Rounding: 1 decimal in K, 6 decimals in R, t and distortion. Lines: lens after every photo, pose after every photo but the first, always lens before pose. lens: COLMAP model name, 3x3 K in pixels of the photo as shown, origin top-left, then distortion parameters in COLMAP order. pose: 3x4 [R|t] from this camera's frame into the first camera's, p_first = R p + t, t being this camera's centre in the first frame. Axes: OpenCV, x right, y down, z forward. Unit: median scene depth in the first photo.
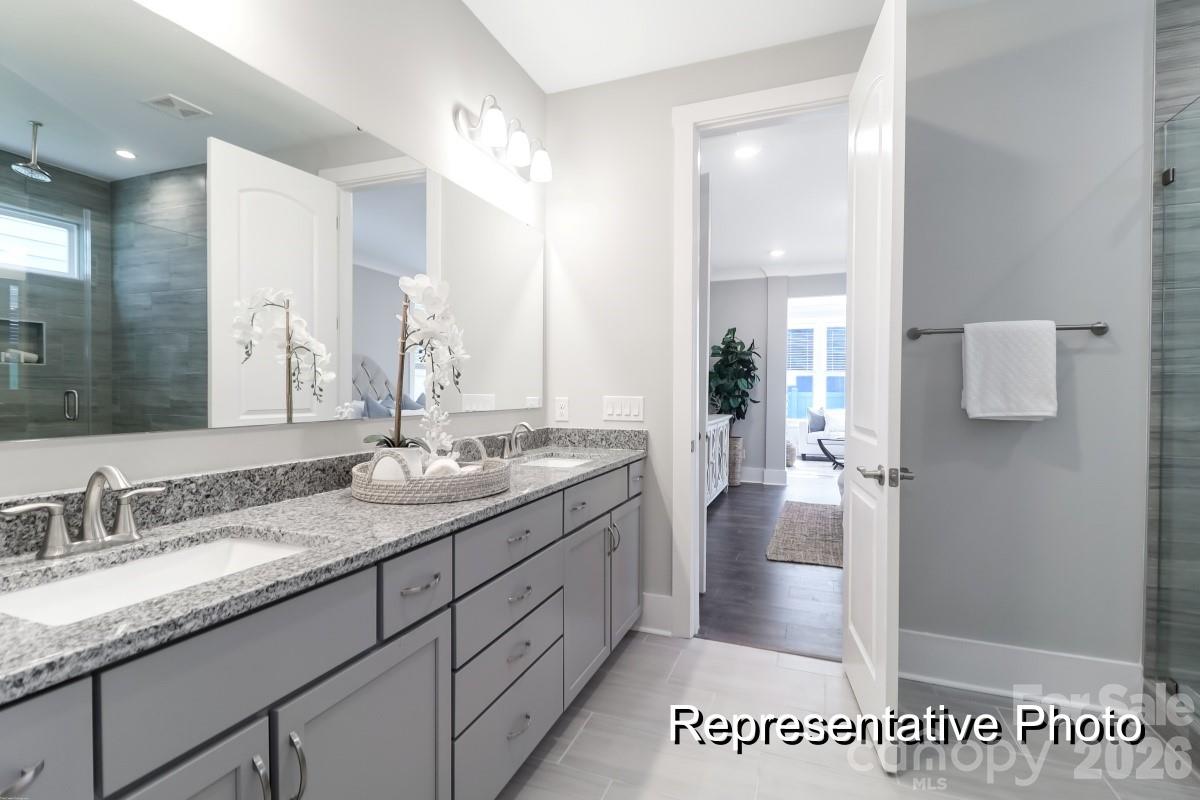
lens RADIAL K [[550.6, 0, 600.0], [0, 550.6, 400.0], [0, 0, 1]] dist [0.000486, -0.000316]
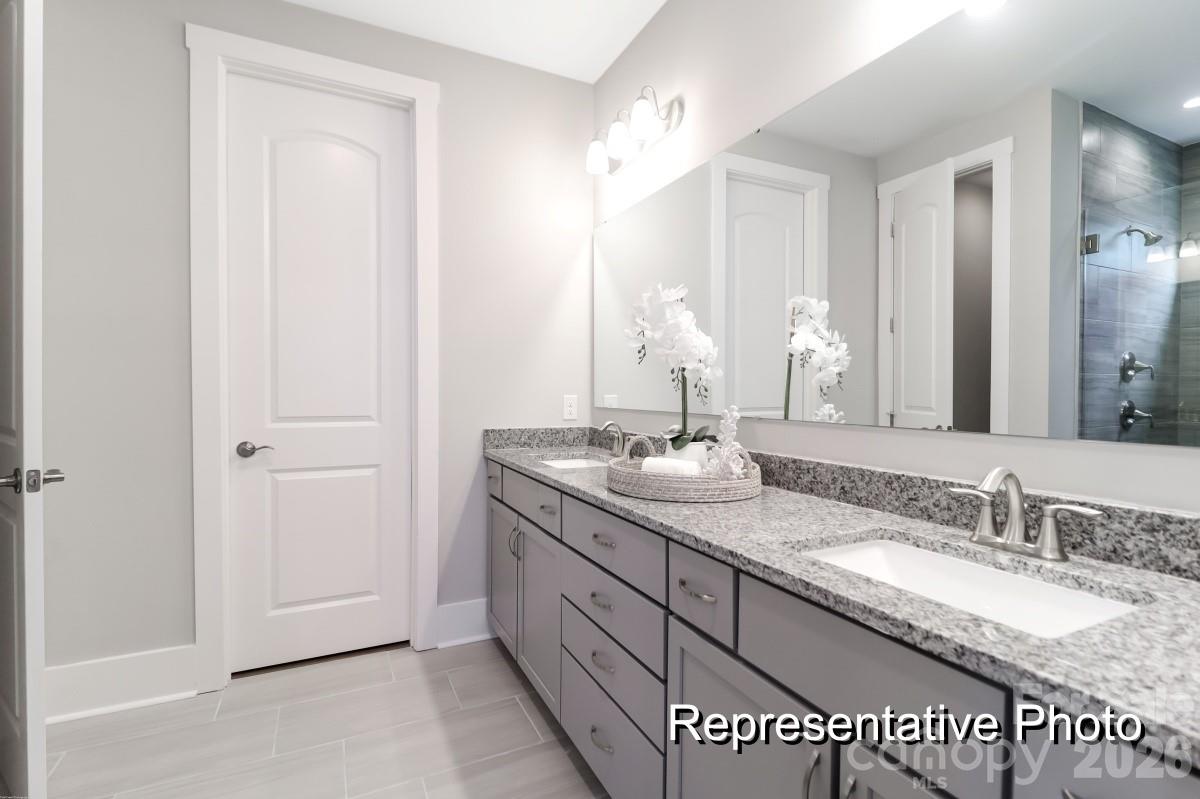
lens RADIAL K [[564.9, 0, 600.0], [0, 564.9, 399.5], [0, 0, 1]] dist [0.019261, -0.000778]
pose [[-0.670506, -0.002271, -0.741901, 0.556722], [-0.021155, 0.999647, 0.016060, -0.009530], [0.741603, 0.026463, -0.670317, 1.685468]]
